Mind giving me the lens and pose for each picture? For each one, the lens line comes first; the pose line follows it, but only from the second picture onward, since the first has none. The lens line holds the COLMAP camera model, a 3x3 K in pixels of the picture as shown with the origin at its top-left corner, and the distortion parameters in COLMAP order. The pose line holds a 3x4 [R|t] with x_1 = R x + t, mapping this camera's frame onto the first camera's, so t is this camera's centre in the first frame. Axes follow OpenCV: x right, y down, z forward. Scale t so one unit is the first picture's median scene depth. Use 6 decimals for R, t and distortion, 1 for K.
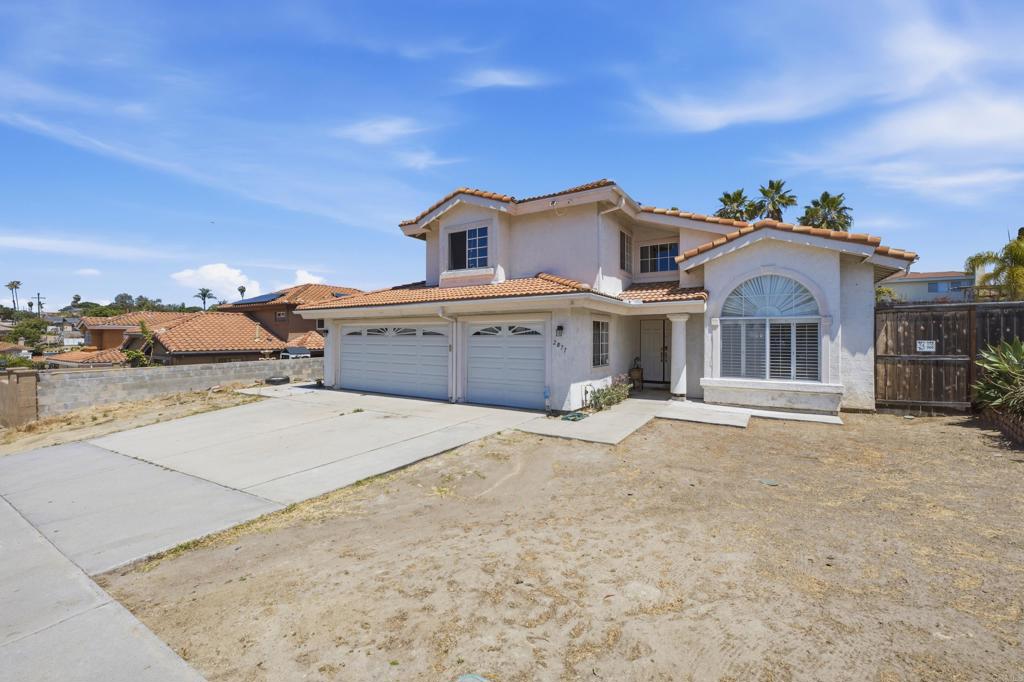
lens RADIAL K [[419.0, 0, 510.4], [0, 419.0, 335.1], [0, 0, 1]] dist [-0.026109, 0.000932]
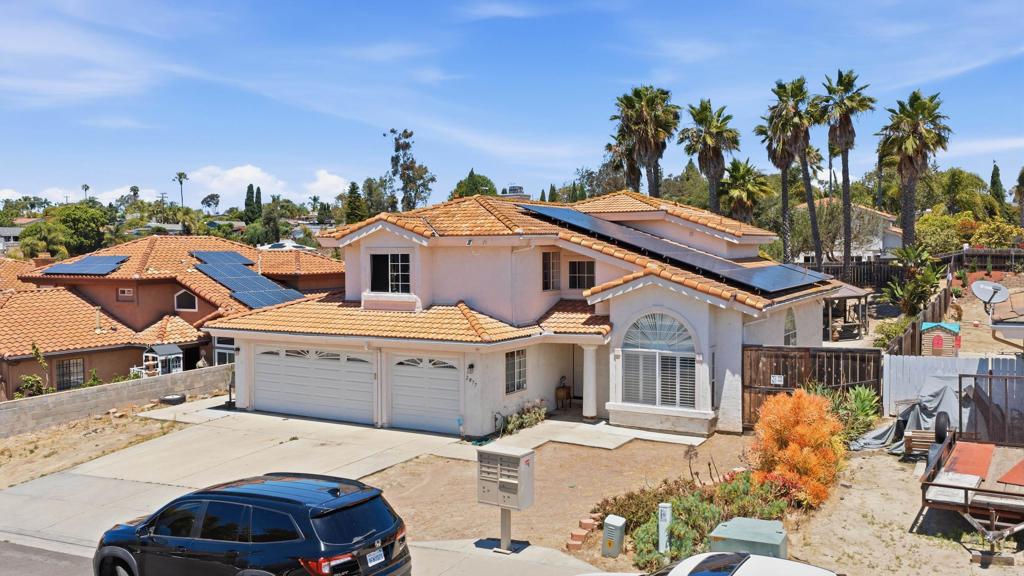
lens RADIAL K [[849.3, 0, 512.0], [0, 849.3, 288.0], [0, 0, 1]] dist [0.010961, -0.015592]
pose [[0.999068, -0.010207, 0.041947, 0.122096], [0.008035, 0.998634, 0.051627, -0.321092], [-0.042417, -0.051242, 0.997785, -1.224575]]
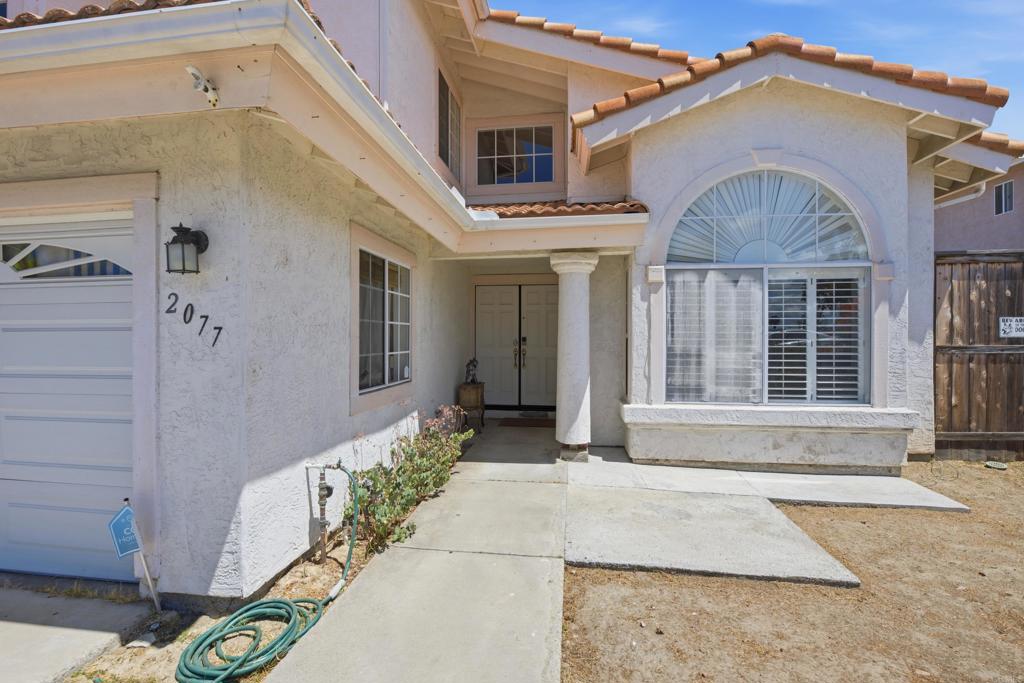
lens RADIAL K [[460.7, 0, 512.0], [0, 460.7, 341.5], [0, 0, 1]] dist [-0.011069, 0.000170]
pose [[0.906370, -0.005031, 0.422455, 0.154674], [0.000120, 0.999932, 0.011650, 0.032635], [-0.422485, -0.010509, 0.906309, 0.634112]]
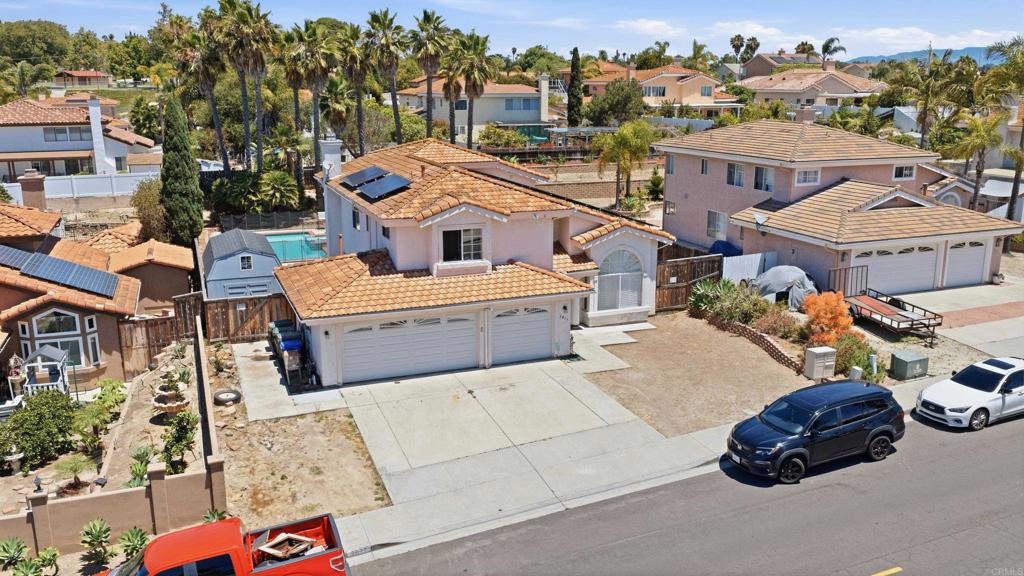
lens RADIAL K [[849.3, 0, 512.0], [0, 849.3, 288.0], [0, 0, 1]] dist [0.010961, -0.015592]
pose [[0.590929, -0.191987, 0.783545, -2.332727], [-0.002130, 0.970894, 0.239499, -0.797234], [-0.806721, -0.143196, 0.573321, -0.649849]]
